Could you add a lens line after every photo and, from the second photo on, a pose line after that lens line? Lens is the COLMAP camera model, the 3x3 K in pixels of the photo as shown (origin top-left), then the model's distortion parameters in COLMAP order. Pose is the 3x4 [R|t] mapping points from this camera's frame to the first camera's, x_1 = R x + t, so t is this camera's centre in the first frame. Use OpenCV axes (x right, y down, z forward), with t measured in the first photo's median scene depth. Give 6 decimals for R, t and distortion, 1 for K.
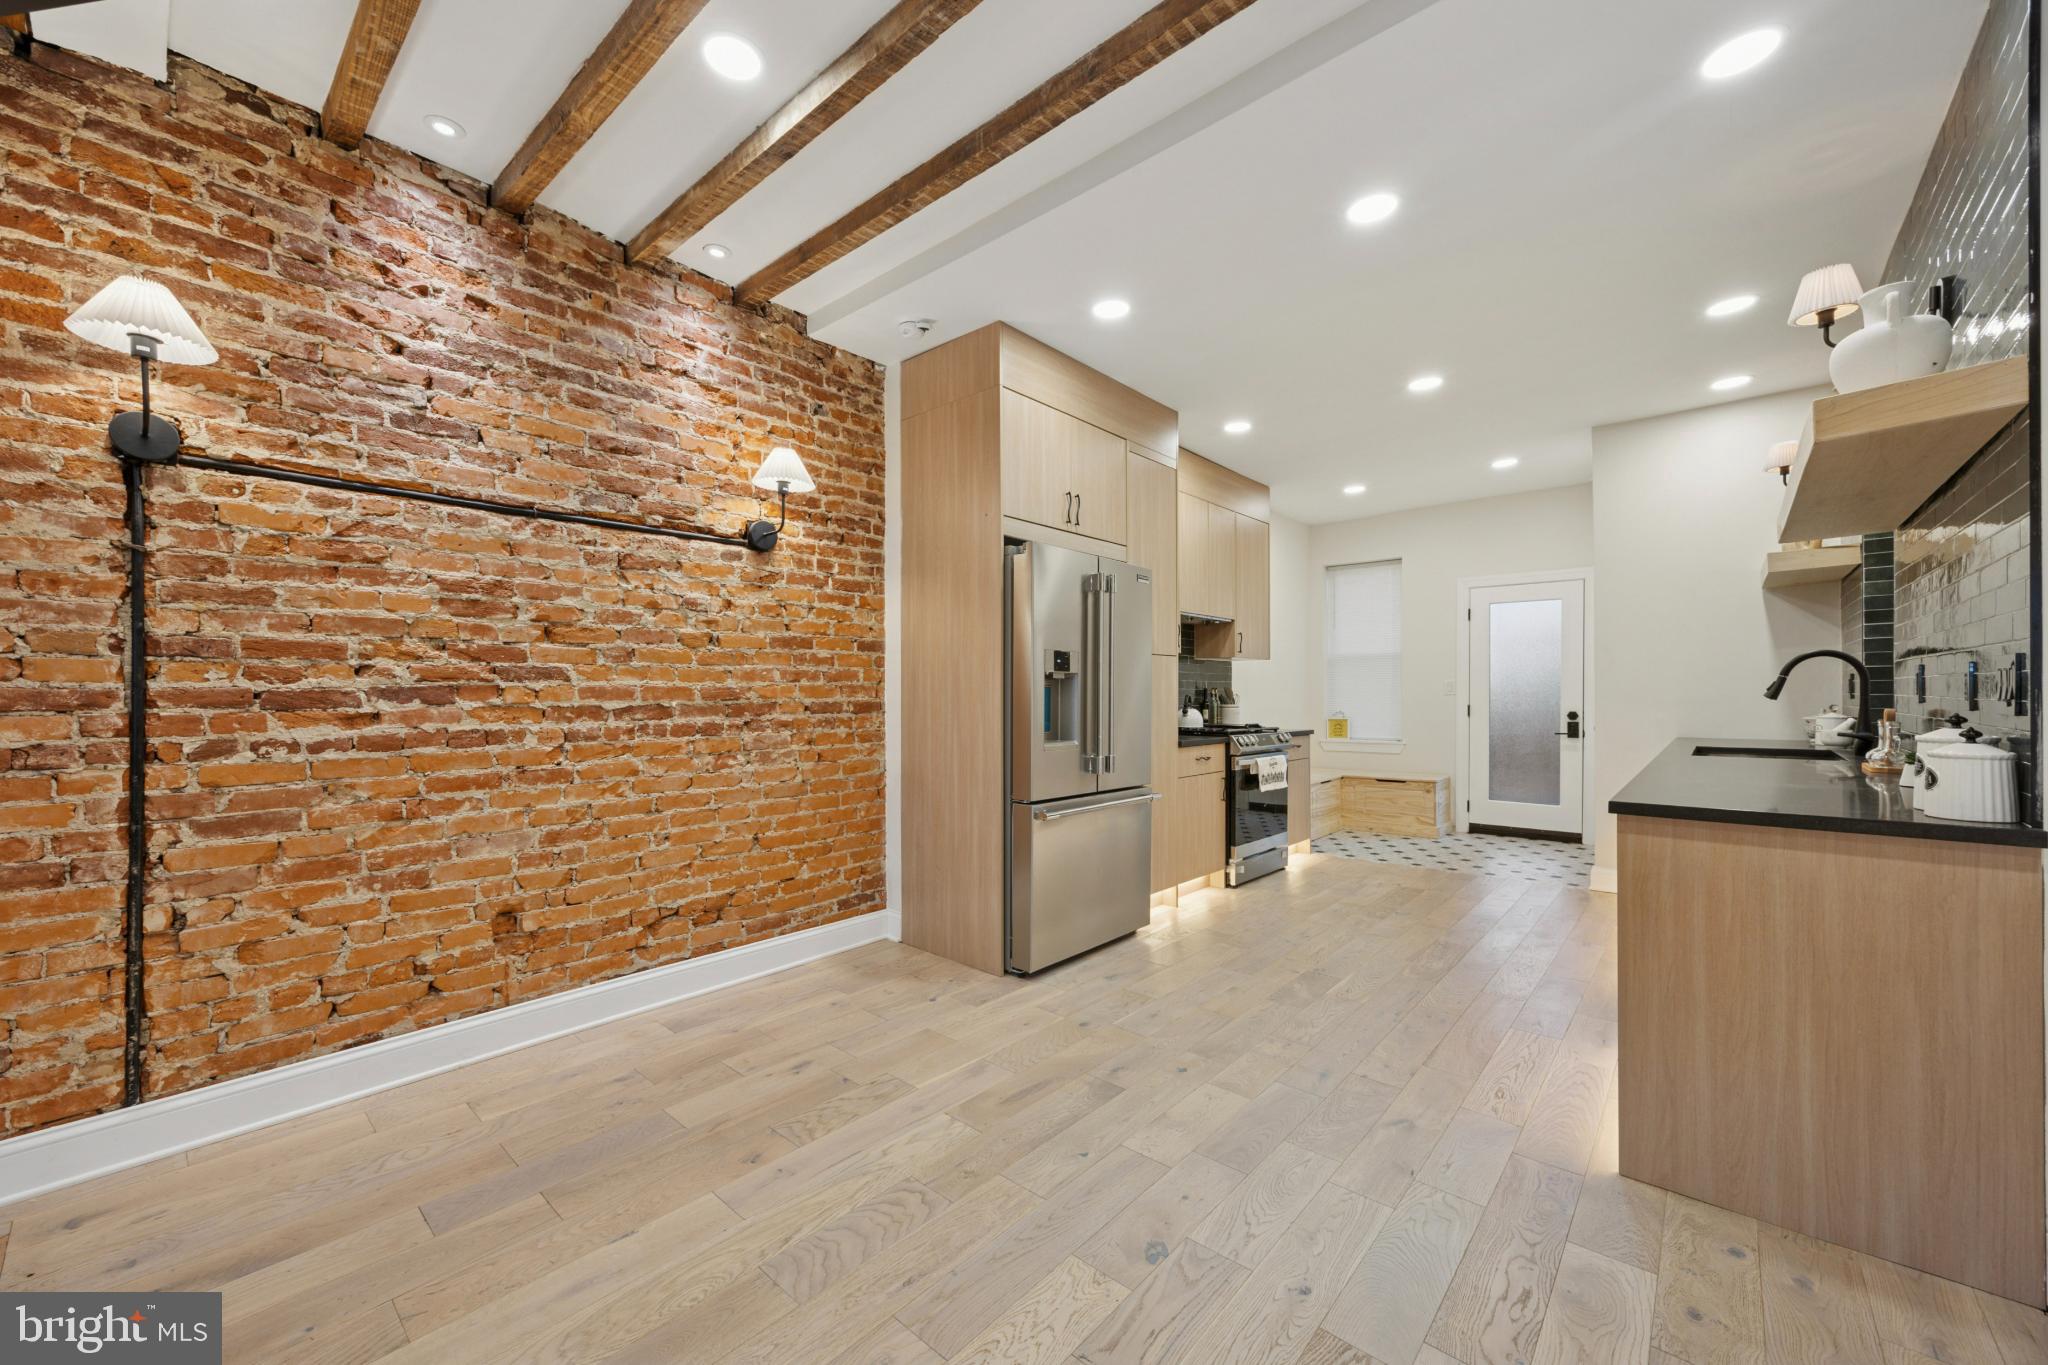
lens RADIAL K [[777.2, 0, 1011.2], [0, 777.2, 702.9], [0, 0, 1]] dist [-0.004143, 0.000536]
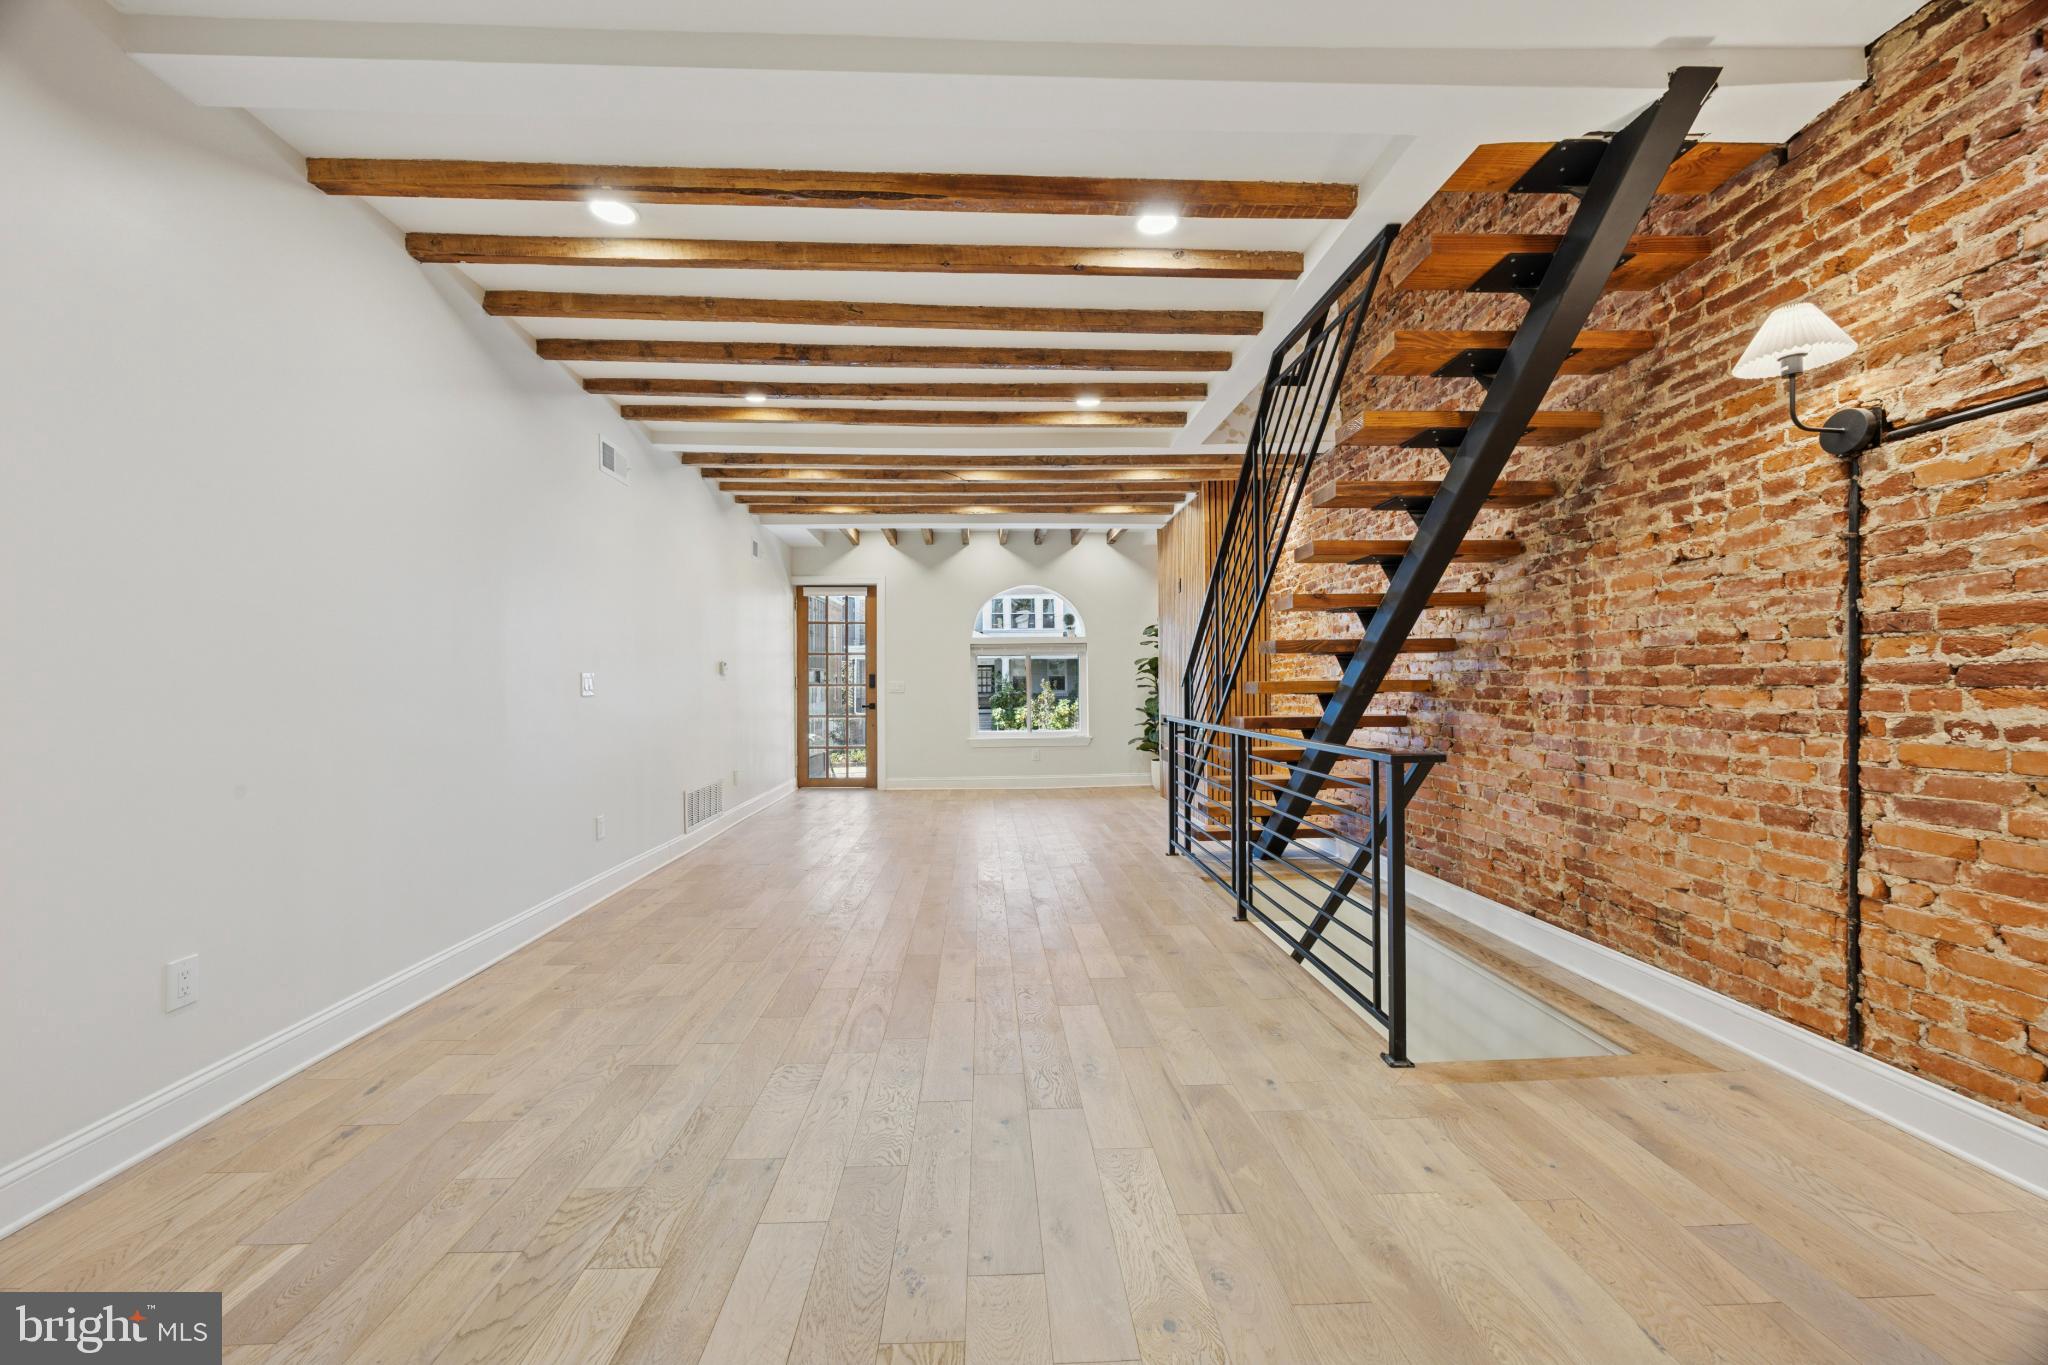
lens RADIAL K [[777.2, 0, 1014.9], [0, 777.2, 683.6], [0, 0, 1]] dist [-0.004143, 0.000536]
pose [[-0.715862, 0.009420, -0.698178, 0.297979], [0.007075, 0.999956, 0.006237, -0.005140], [0.698206, -0.000475, -0.715897, 0.616787]]
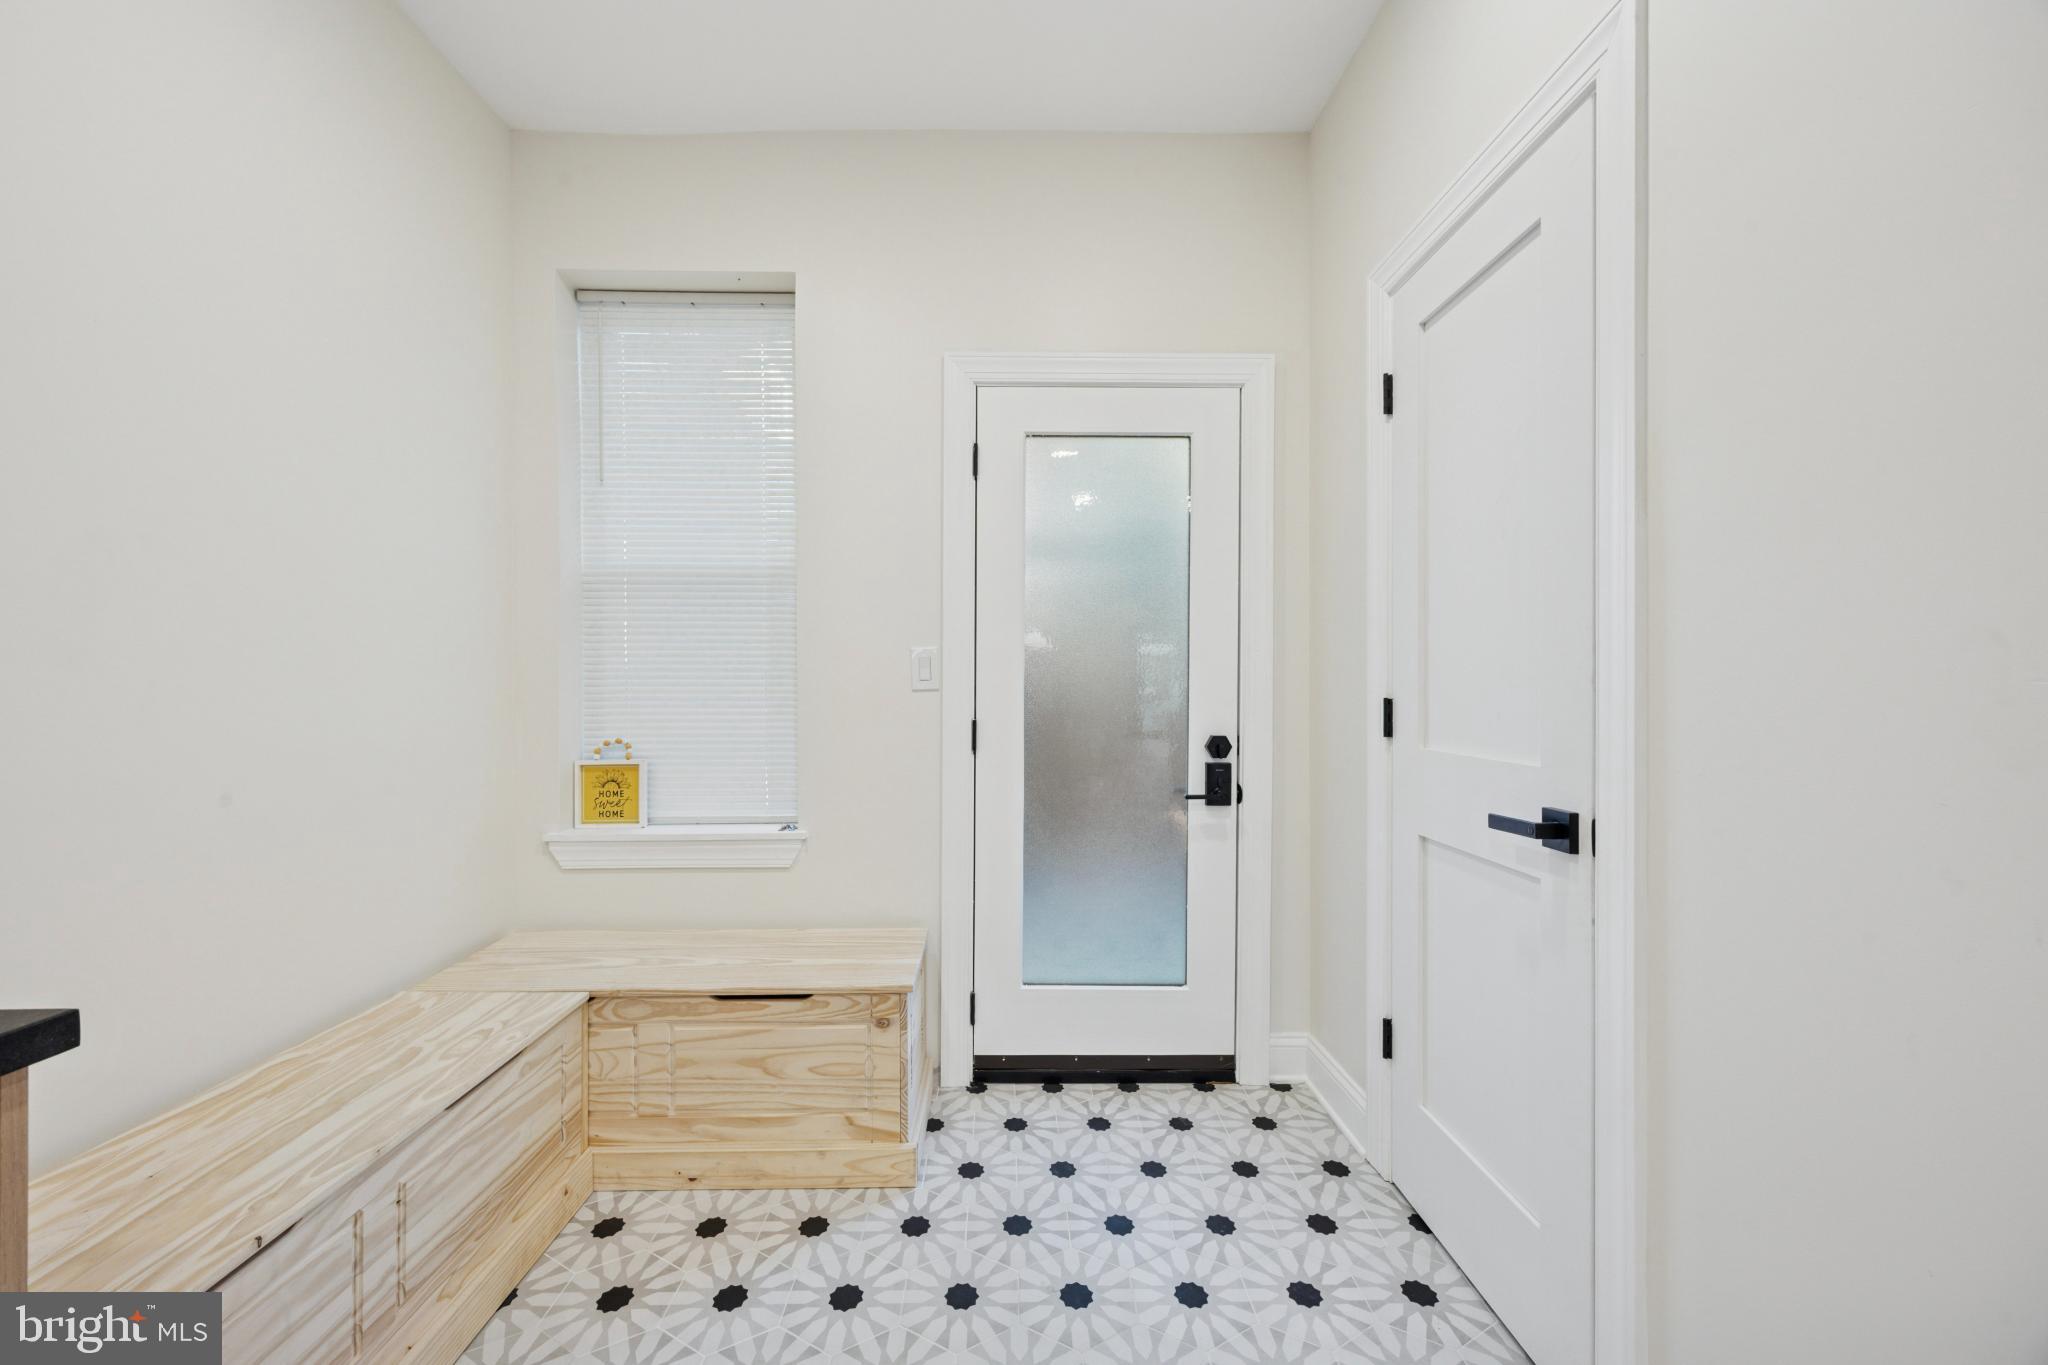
lens RADIAL K [[777.2, 0, 1005.2], [0, 777.2, 694.2], [0, 0, 1]] dist [-0.004143, 0.000536]
pose [[0.738279, 0.002078, 0.674492, 0.783335], [0.002921, 0.999976, -0.006278, -0.013975], [-0.674489, 0.006605, 0.738255, 1.574878]]
